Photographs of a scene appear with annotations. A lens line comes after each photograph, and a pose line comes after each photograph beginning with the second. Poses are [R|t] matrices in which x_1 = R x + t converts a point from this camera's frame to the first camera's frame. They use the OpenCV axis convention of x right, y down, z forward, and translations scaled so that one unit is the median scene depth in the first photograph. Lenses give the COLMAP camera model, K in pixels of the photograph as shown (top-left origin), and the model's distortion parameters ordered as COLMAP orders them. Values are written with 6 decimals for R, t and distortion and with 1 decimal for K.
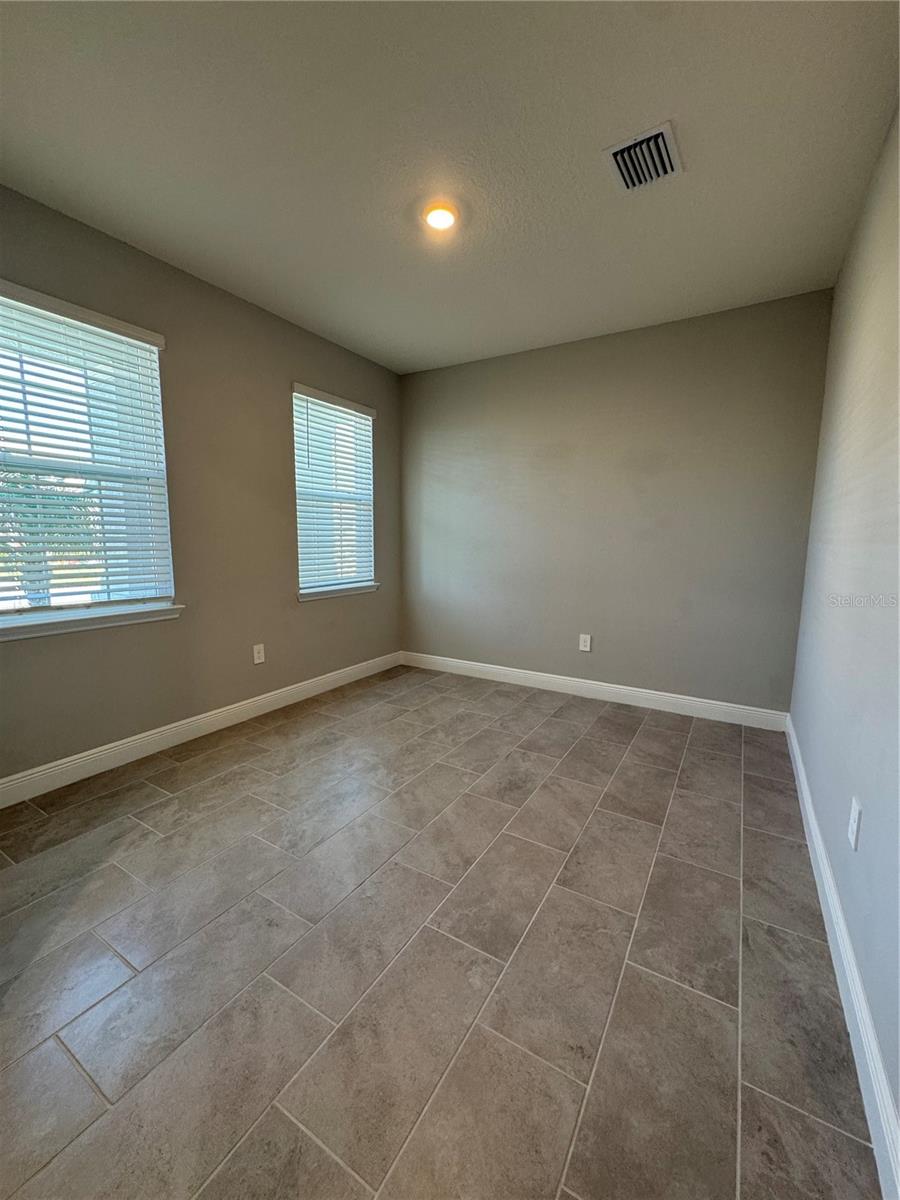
lens RADIAL K [[479.2, 0, 453.2], [0, 479.2, 602.1], [0, 0, 1]] dist [-0.002018, -0.000043]
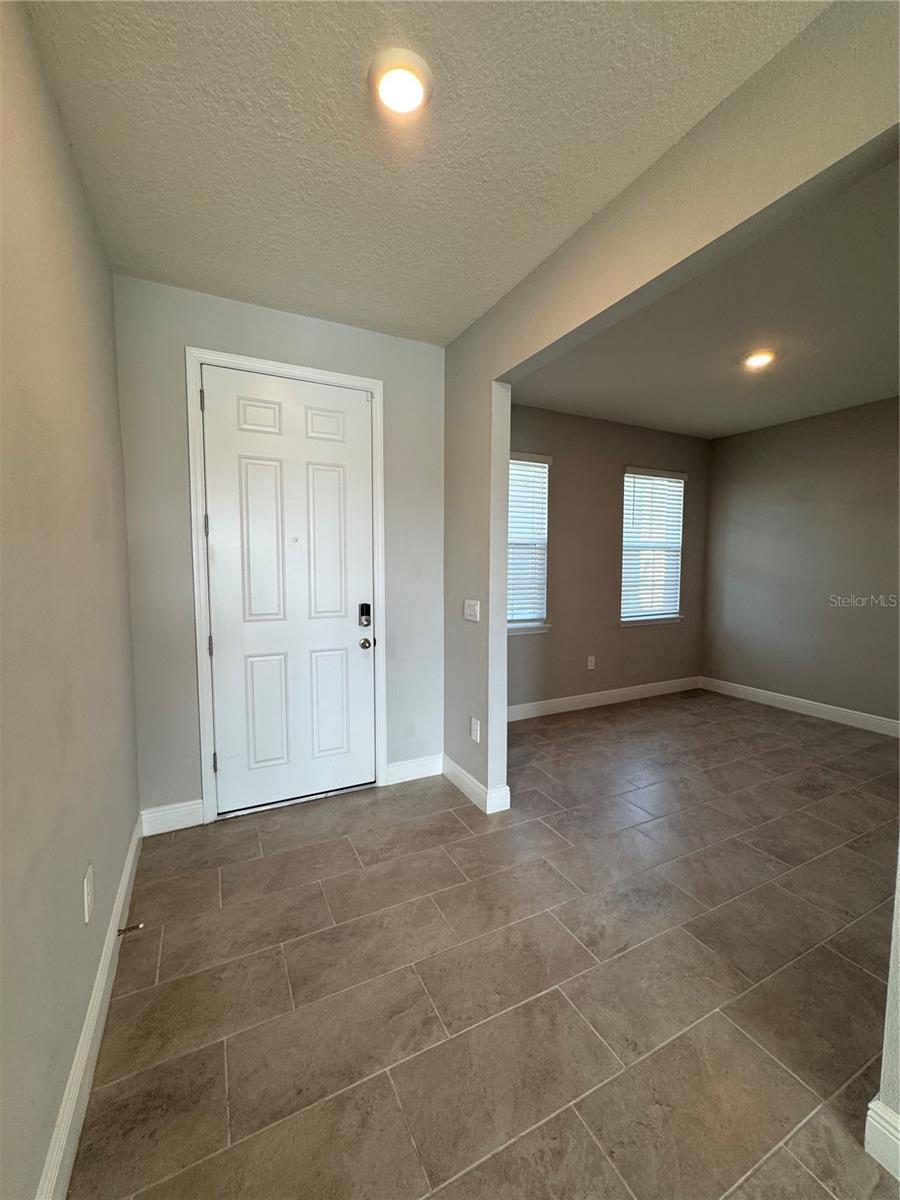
lens RADIAL K [[479.2, 0, 453.2], [0, 479.2, 602.1], [0, 0, 1]] dist [-0.002018, -0.000043]
pose [[0.848264, 0.034069, -0.528476, -0.017334], [-0.064086, 0.997198, -0.038578, 0.012292], [0.525681, 0.066592, 0.848071, -0.447824]]
